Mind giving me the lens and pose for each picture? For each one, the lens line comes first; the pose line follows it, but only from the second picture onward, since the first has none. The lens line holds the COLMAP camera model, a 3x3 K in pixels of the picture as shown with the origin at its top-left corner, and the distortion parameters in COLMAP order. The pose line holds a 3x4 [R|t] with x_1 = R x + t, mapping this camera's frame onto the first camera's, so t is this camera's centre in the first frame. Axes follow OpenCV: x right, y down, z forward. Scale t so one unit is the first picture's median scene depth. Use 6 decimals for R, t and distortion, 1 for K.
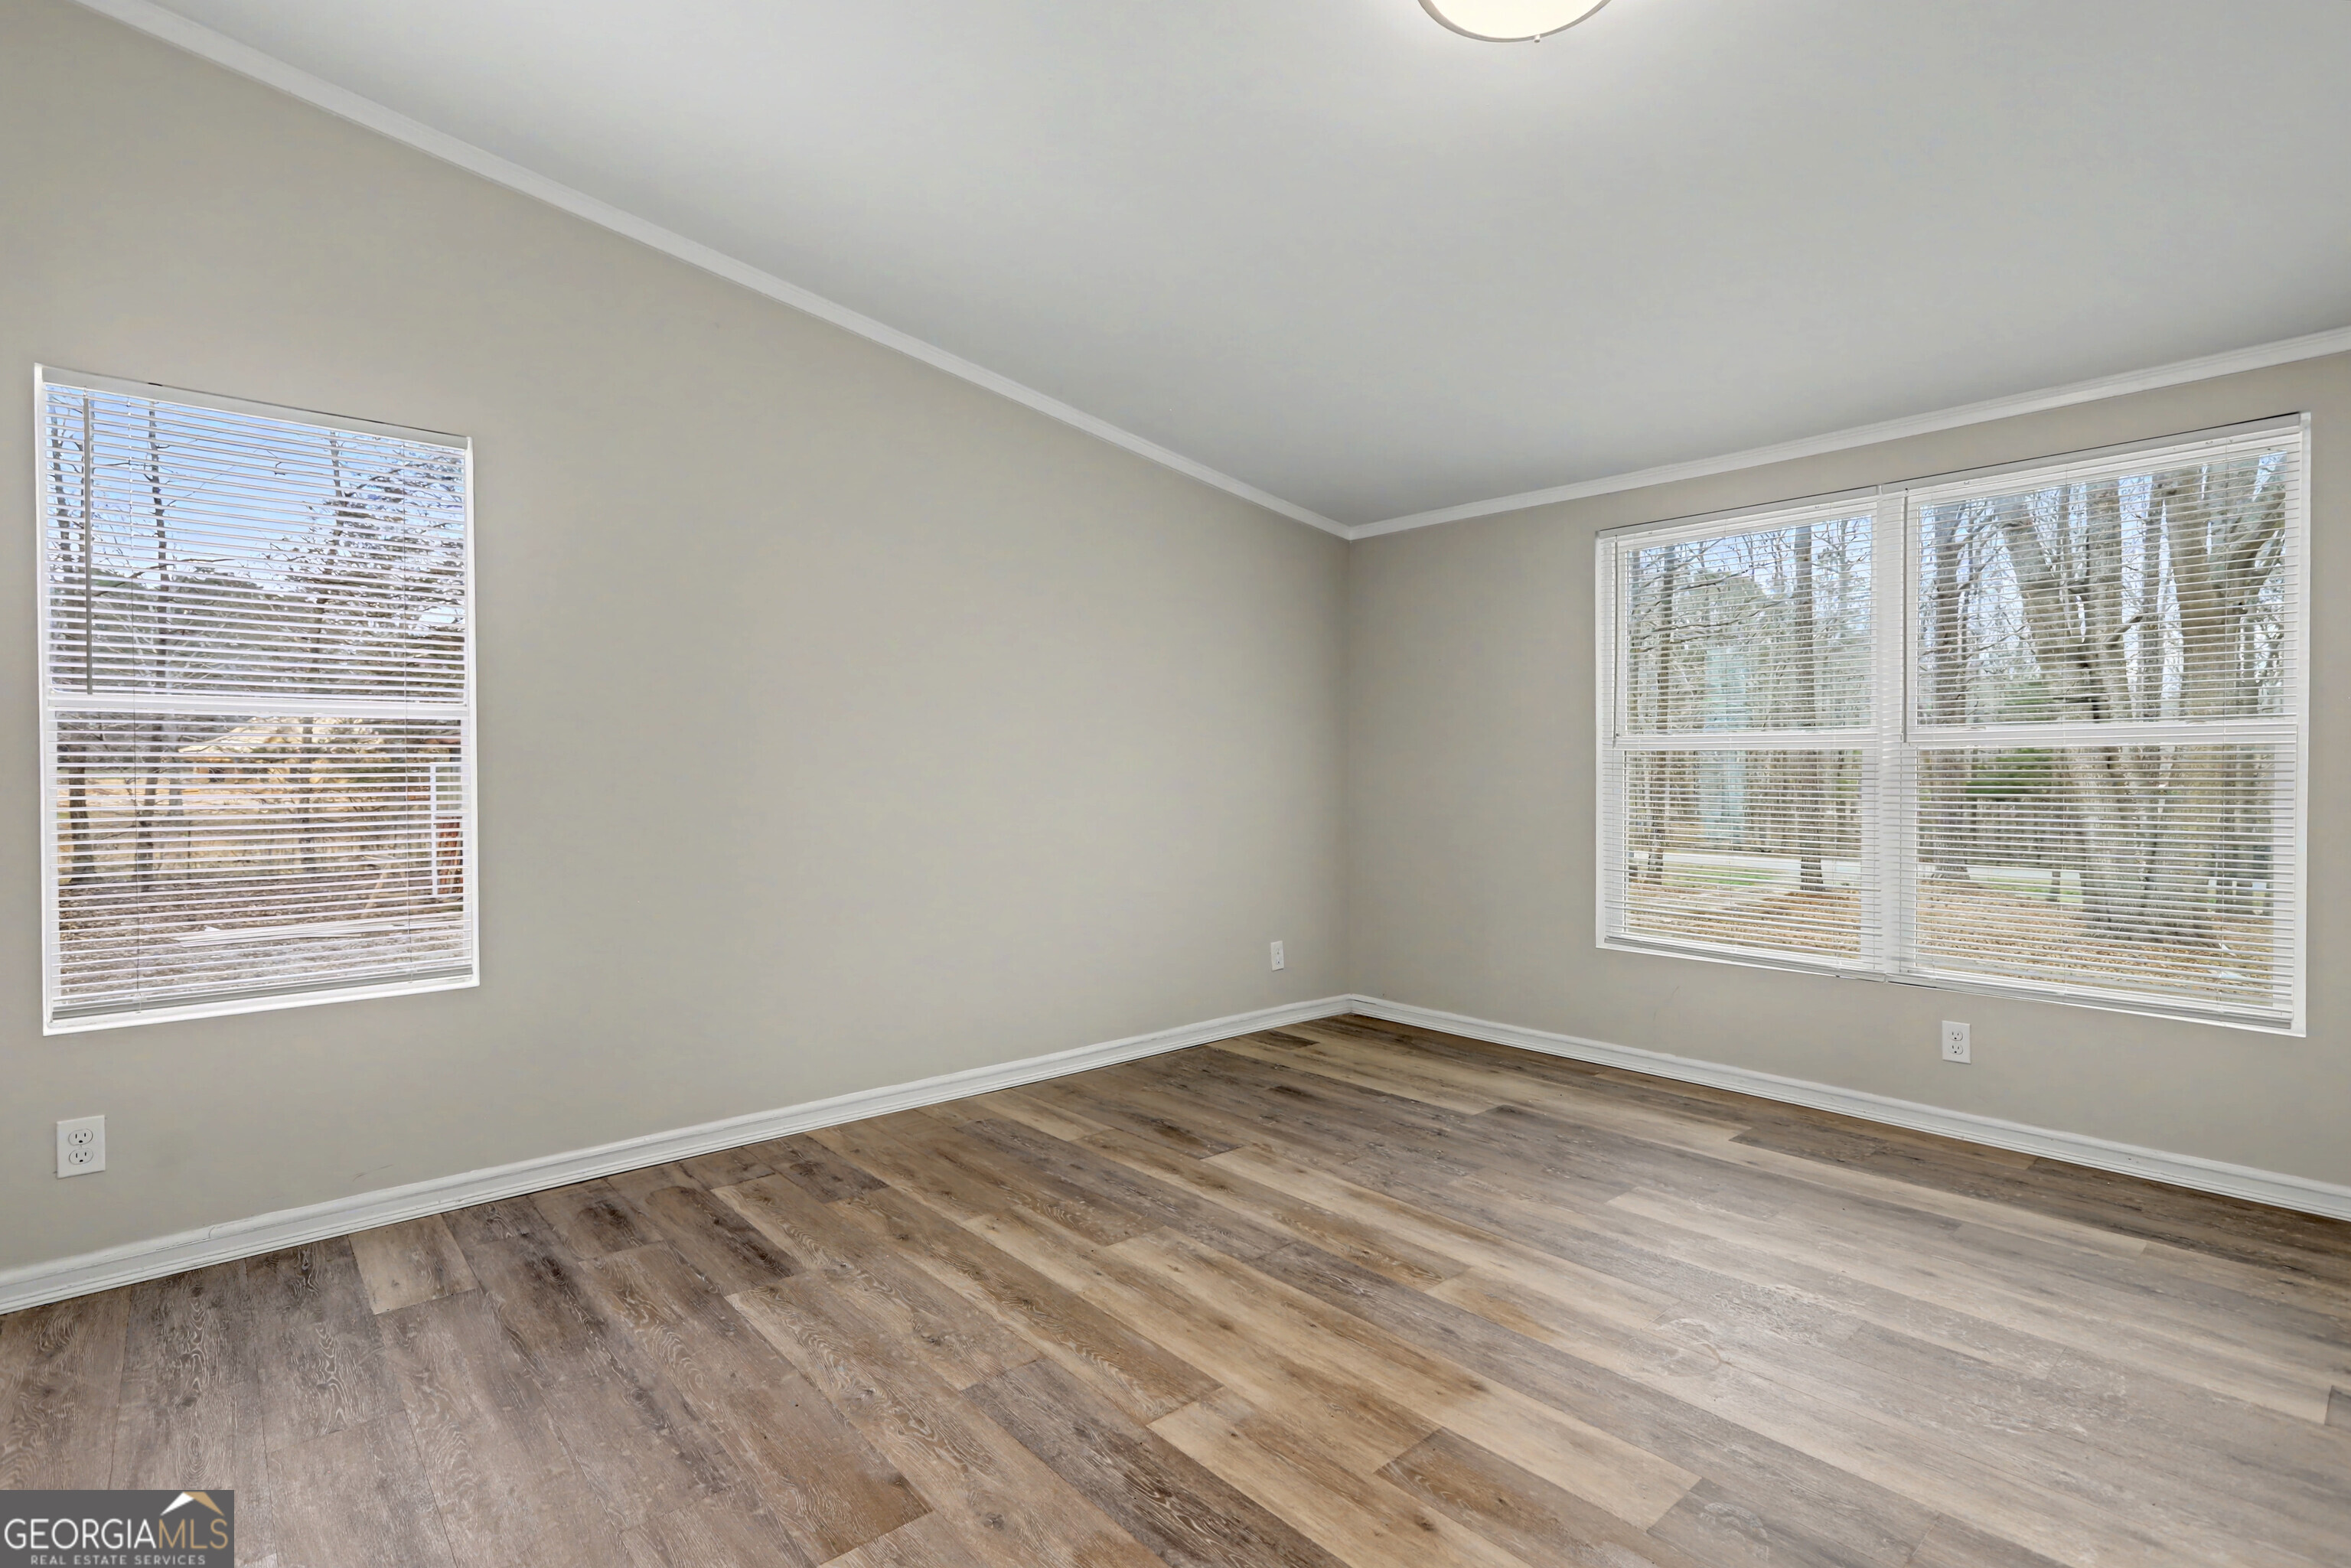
lens RADIAL K [[1085.4, 0, 1182.6], [0, 1085.4, 782.4], [0, 0, 1]] dist [0.017137, 0.000077]
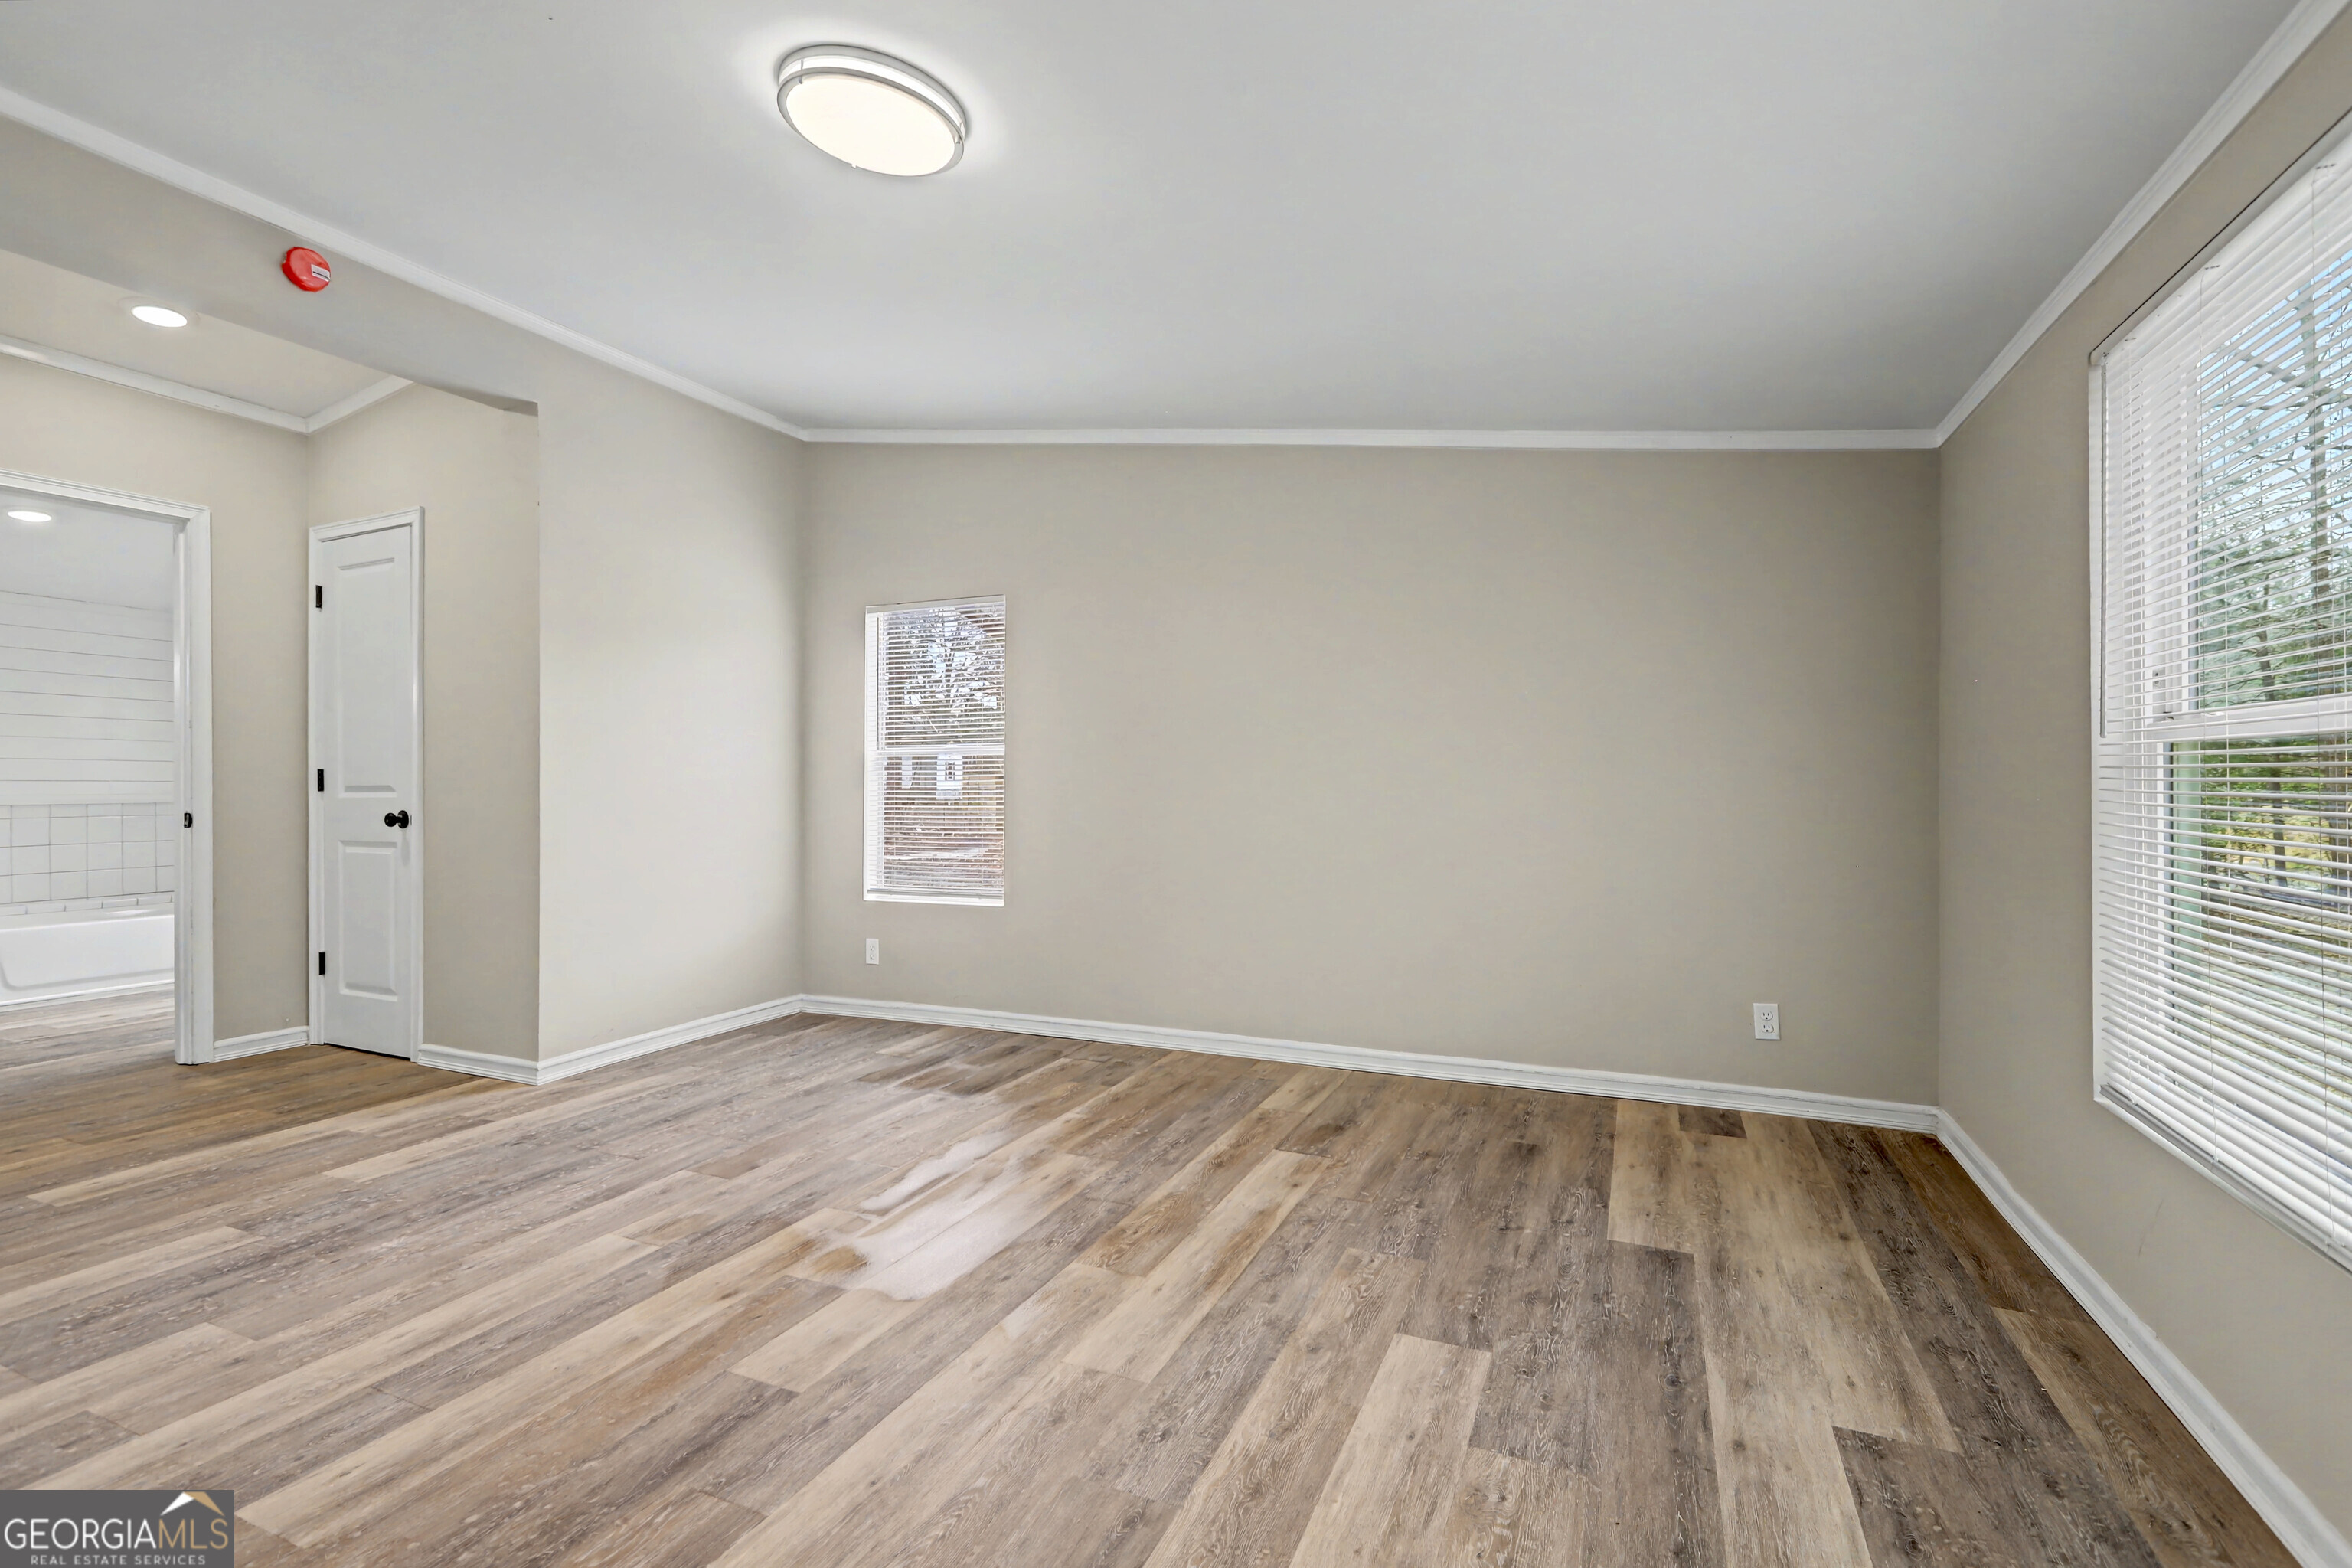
lens RADIAL K [[1085.9, 0, 1182.3], [0, 1085.9, 773.3], [0, 0, 1]] dist [0.017137, 0.000077]
pose [[0.396281, -0.020828, -0.917893, 0.974001], [0.002081, 0.999760, -0.021787, 0.013811], [0.918127, 0.006724, 0.396230, 0.531411]]
